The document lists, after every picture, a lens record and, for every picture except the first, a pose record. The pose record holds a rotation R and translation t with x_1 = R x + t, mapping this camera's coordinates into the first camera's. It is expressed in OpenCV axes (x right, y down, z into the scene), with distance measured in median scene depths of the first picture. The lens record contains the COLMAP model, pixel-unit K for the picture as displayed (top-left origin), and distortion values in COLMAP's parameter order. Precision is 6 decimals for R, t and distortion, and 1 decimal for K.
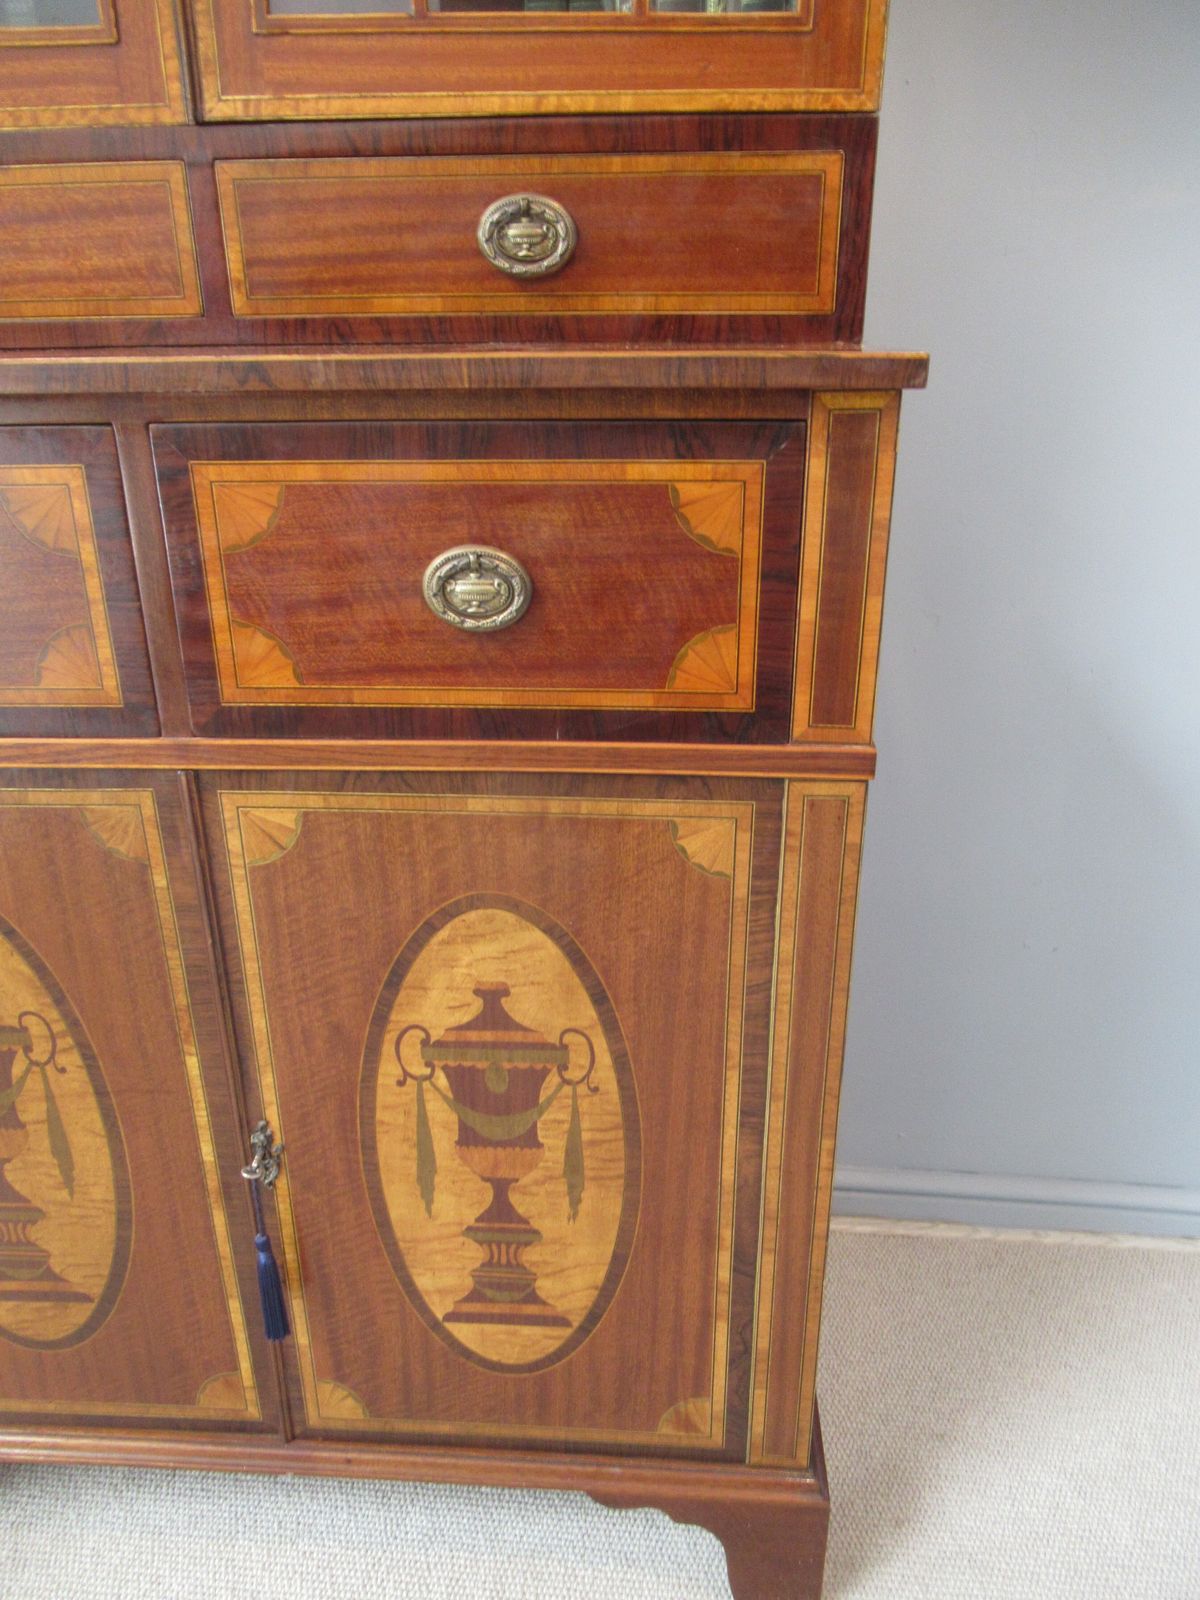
lens RADIAL K [[1195.7, 0, 577.6], [0, 1195.7, 792.6], [0, 0, 1]] dist [0.003478, -0.008521]
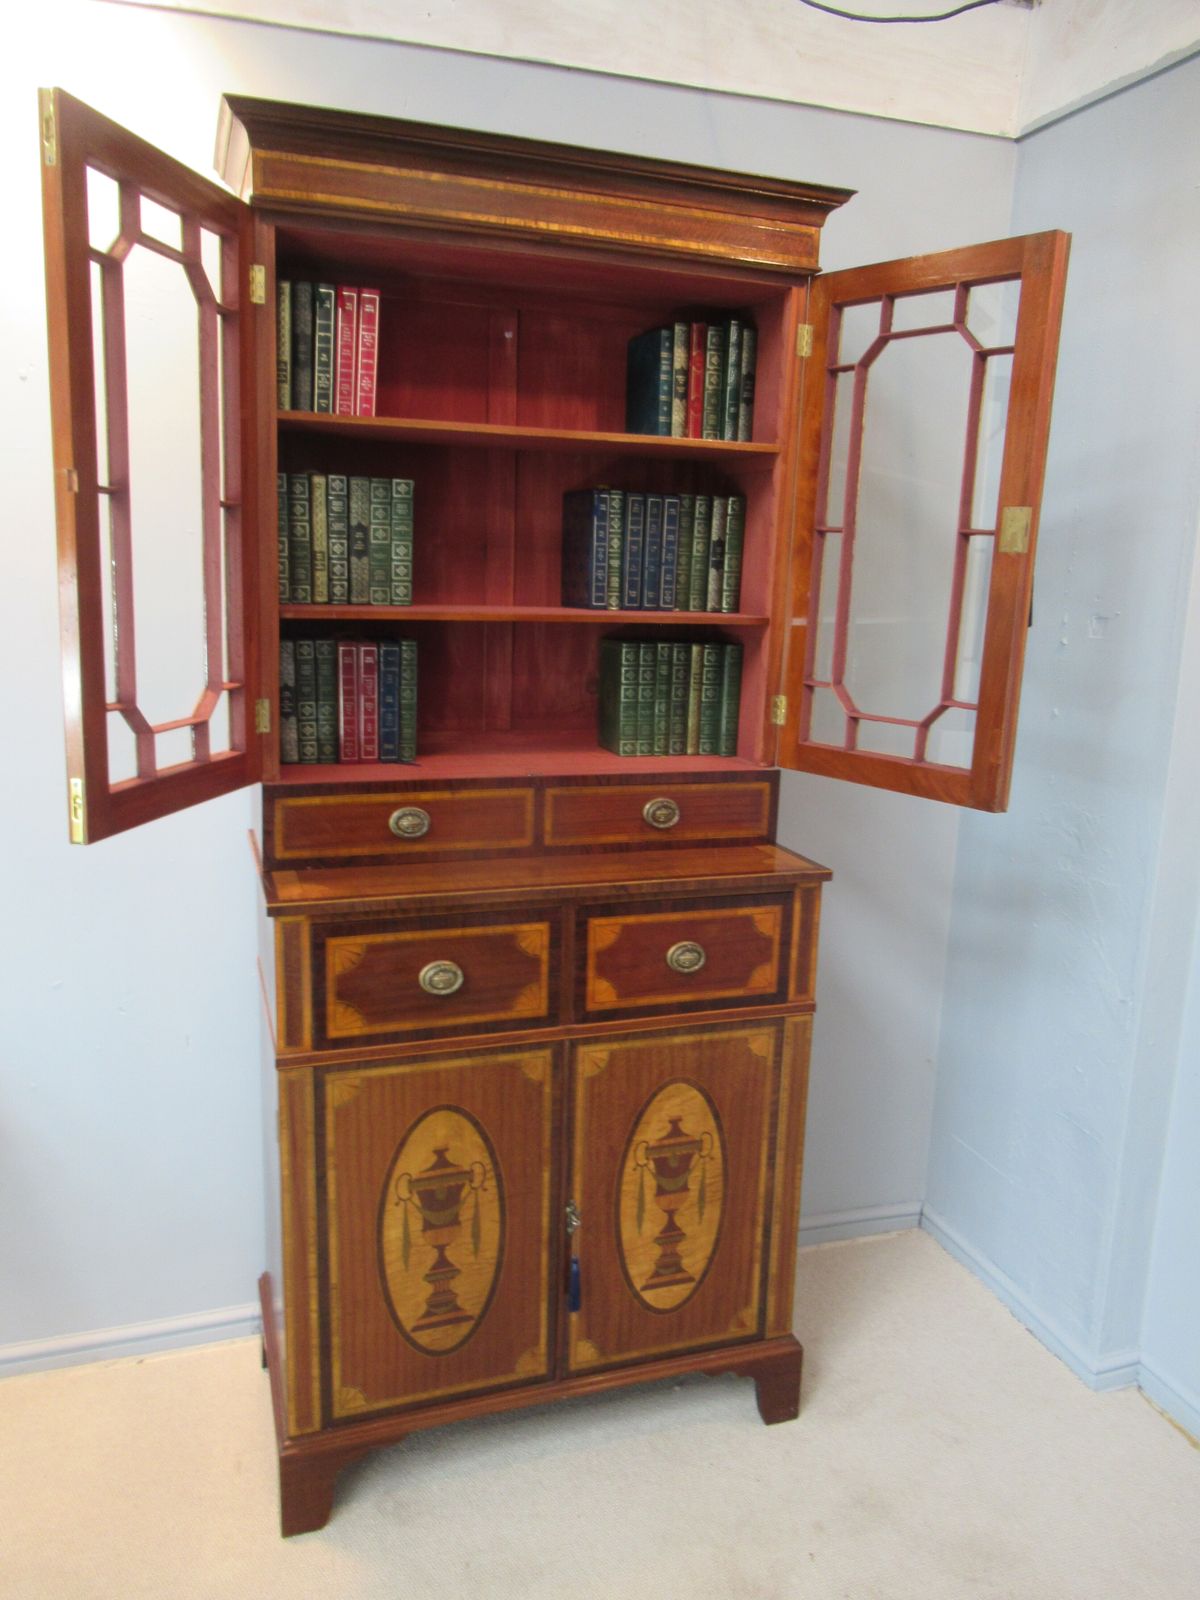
lens RADIAL K [[1195.7, 0, 592.2], [0, 1195.7, 786.5], [0, 0, 1]] dist [0.003478, -0.008521]
pose [[0.919104, -0.031404, 0.392761, -1.184277], [0.107402, 0.979039, -0.173052, -0.093274], [-0.379094, 0.201236, 0.903212, -1.270935]]
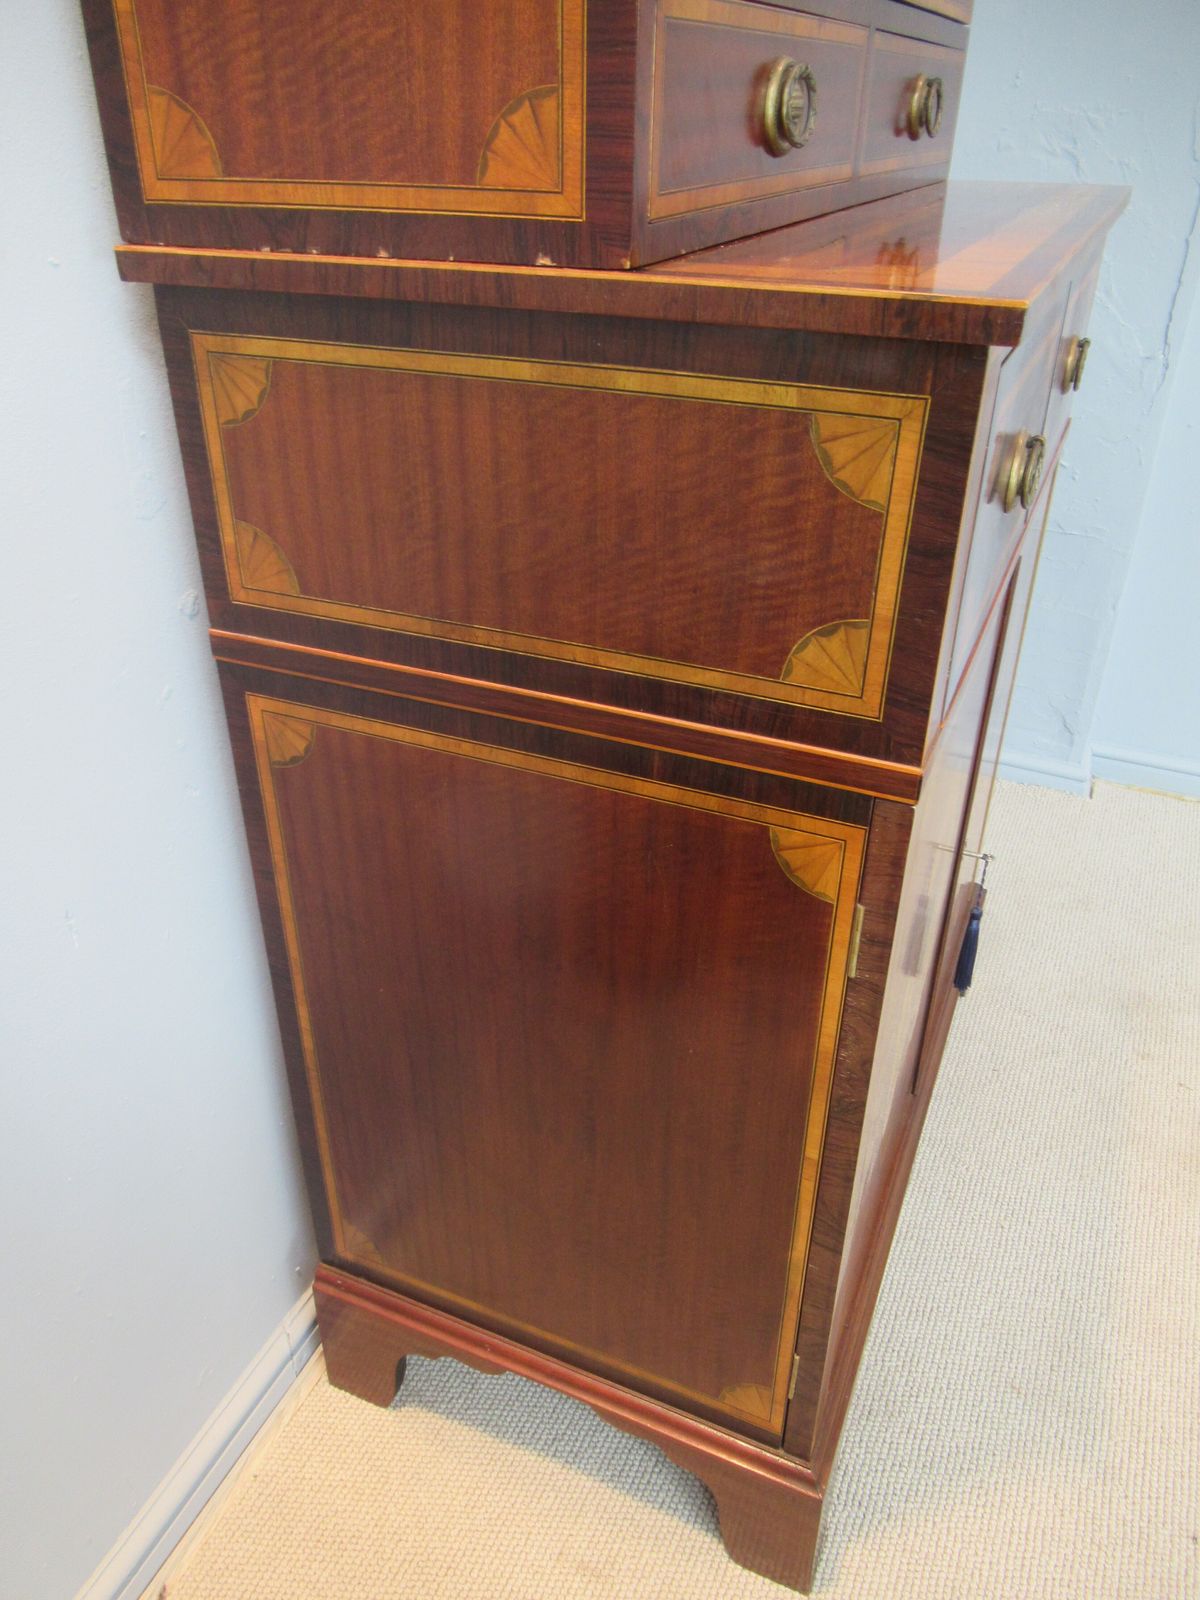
lens RADIAL K [[1195.7, 0, 600.1], [0, 1195.7, 787.6], [0, 0, 1]] dist [0.003478, -0.008521]
pose [[0.338140, -0.458879, 0.821640, -1.596722], [0.343798, 0.872956, 0.346051, -0.385193], [-0.876051, 0.165464, 0.452943, 0.833395]]
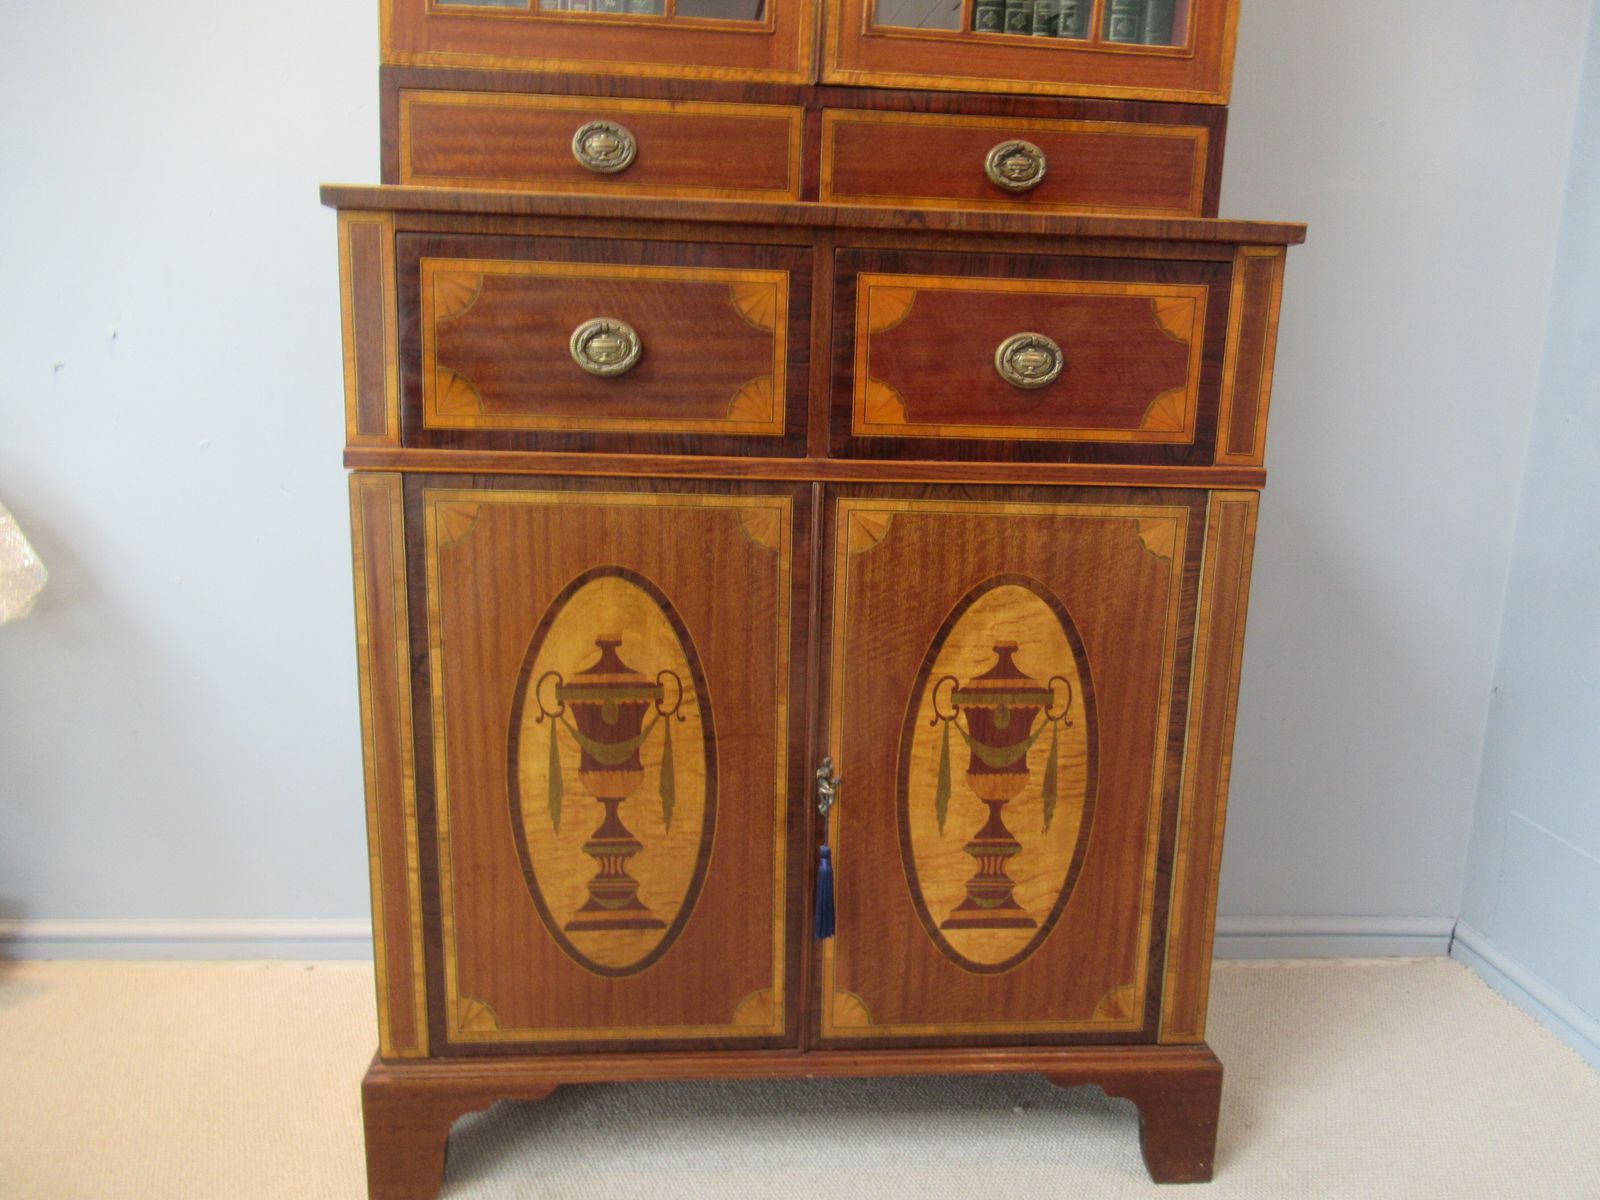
lens RADIAL K [[1195.7, 0, 792.4], [0, 1195.7, 588.3], [0, 0, 1]] dist [0.003478, -0.008521]
pose [[0.989209, 0.012430, 0.145985, -0.559451], [0.014870, 0.982732, -0.184434, 0.372246], [-0.145756, 0.184614, 0.971943, -0.391875]]
